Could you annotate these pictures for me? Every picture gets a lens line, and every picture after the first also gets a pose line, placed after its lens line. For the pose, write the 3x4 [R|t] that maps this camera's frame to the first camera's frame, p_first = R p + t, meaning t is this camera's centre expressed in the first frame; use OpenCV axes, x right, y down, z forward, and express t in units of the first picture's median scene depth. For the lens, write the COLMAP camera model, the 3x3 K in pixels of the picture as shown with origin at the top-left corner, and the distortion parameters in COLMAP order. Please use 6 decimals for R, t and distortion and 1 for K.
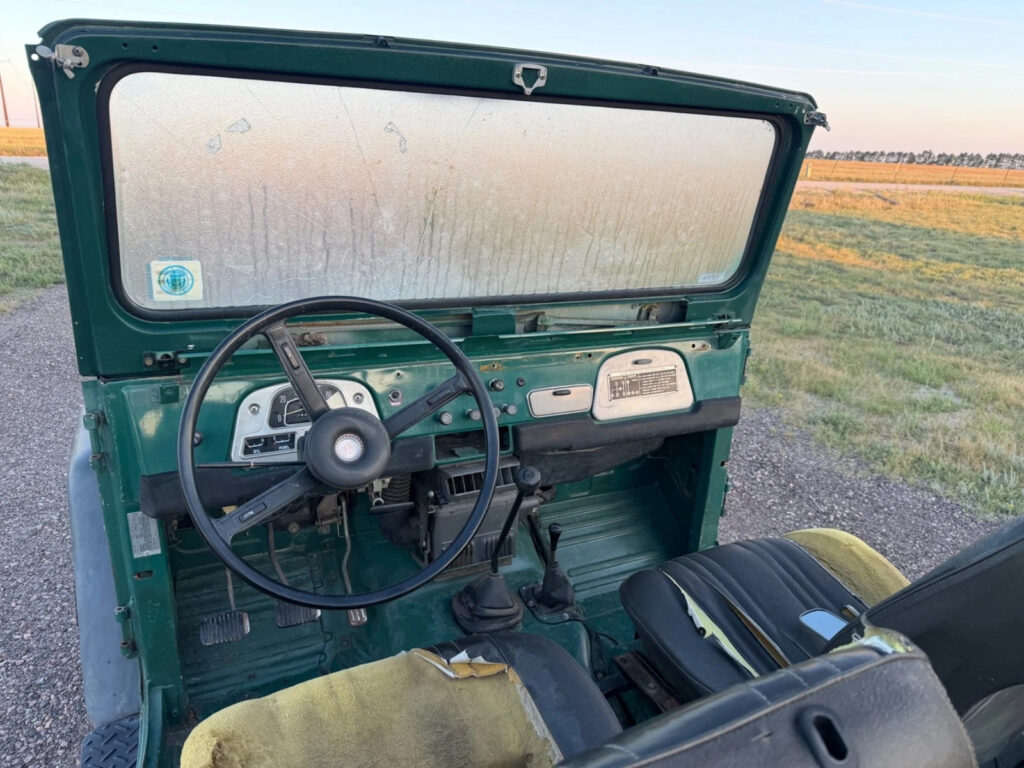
lens RADIAL K [[724.5, 0, 527.3], [0, 724.5, 383.9], [0, 0, 1]] dist [0.057095, -0.078156]
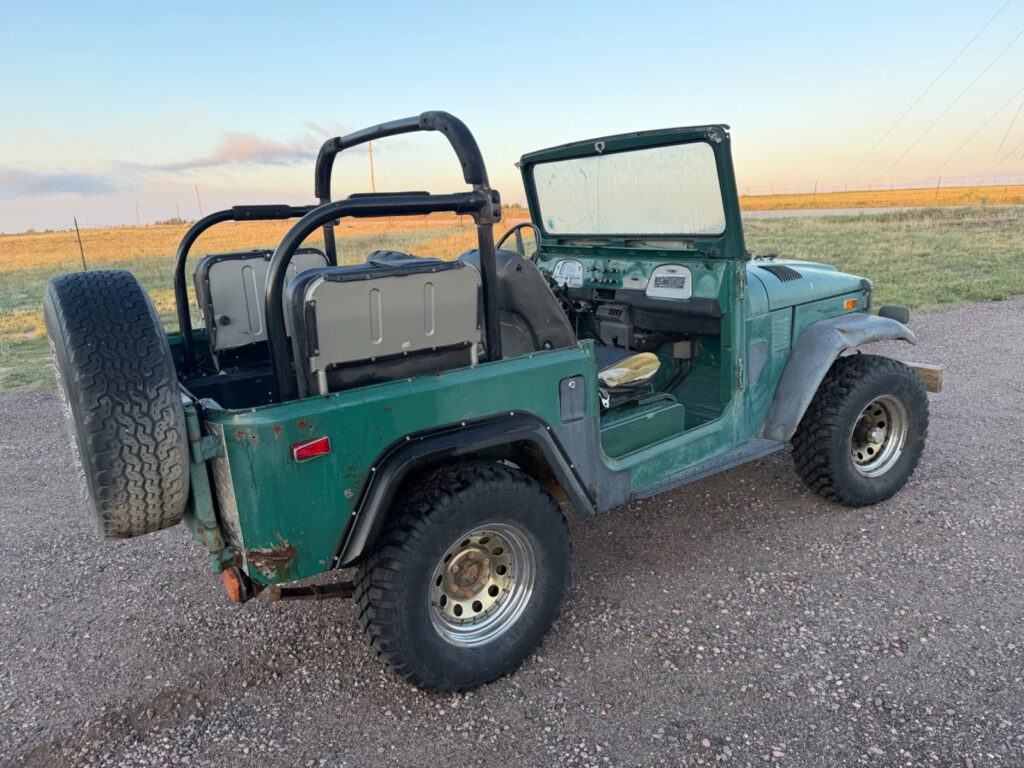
lens RADIAL K [[724.5, 0, 523.4], [0, 724.5, 392.1], [0, 0, 1]] dist [0.057095, -0.078156]
pose [[0.122336, 0.195075, -0.973129, 2.220388], [-0.254706, 0.953826, 0.159186, 0.075787], [0.959249, 0.228388, 0.166374, 0.377915]]
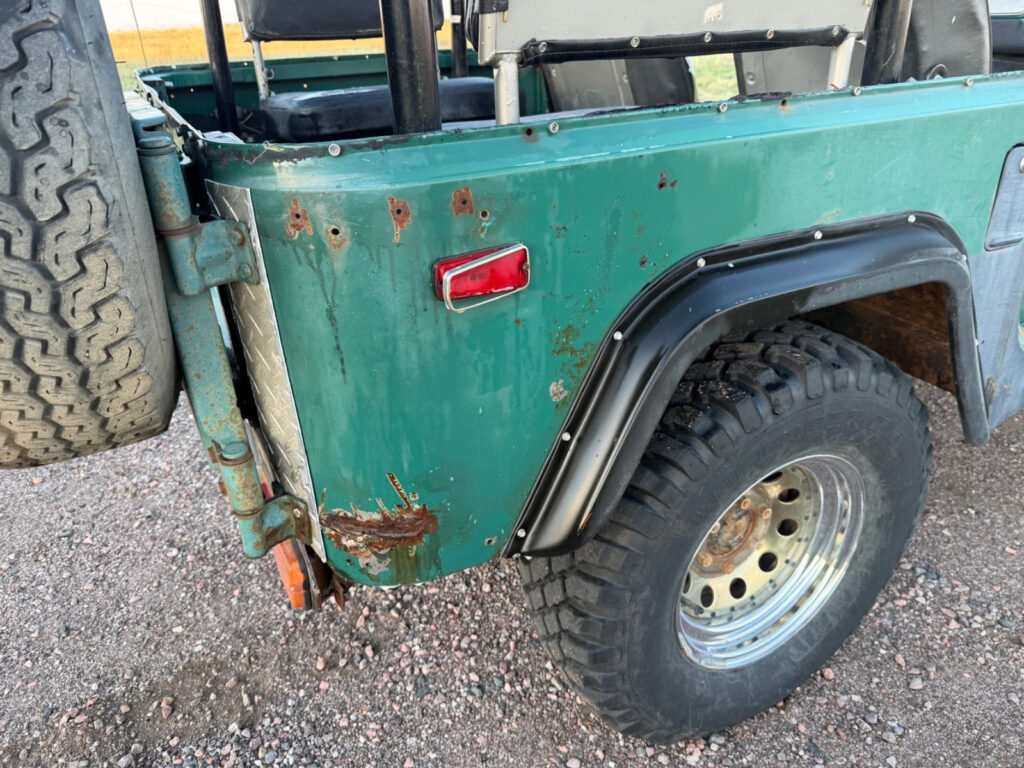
lens RADIAL K [[724.5, 0, 529.4], [0, 724.5, 382.9], [0, 0, 1]] dist [0.057095, -0.078156]
pose [[0.024680, 0.399484, -0.916408, 1.436721], [-0.286886, 0.880960, 0.376306, 0.336935], [0.957647, 0.253617, 0.136348, 0.240778]]
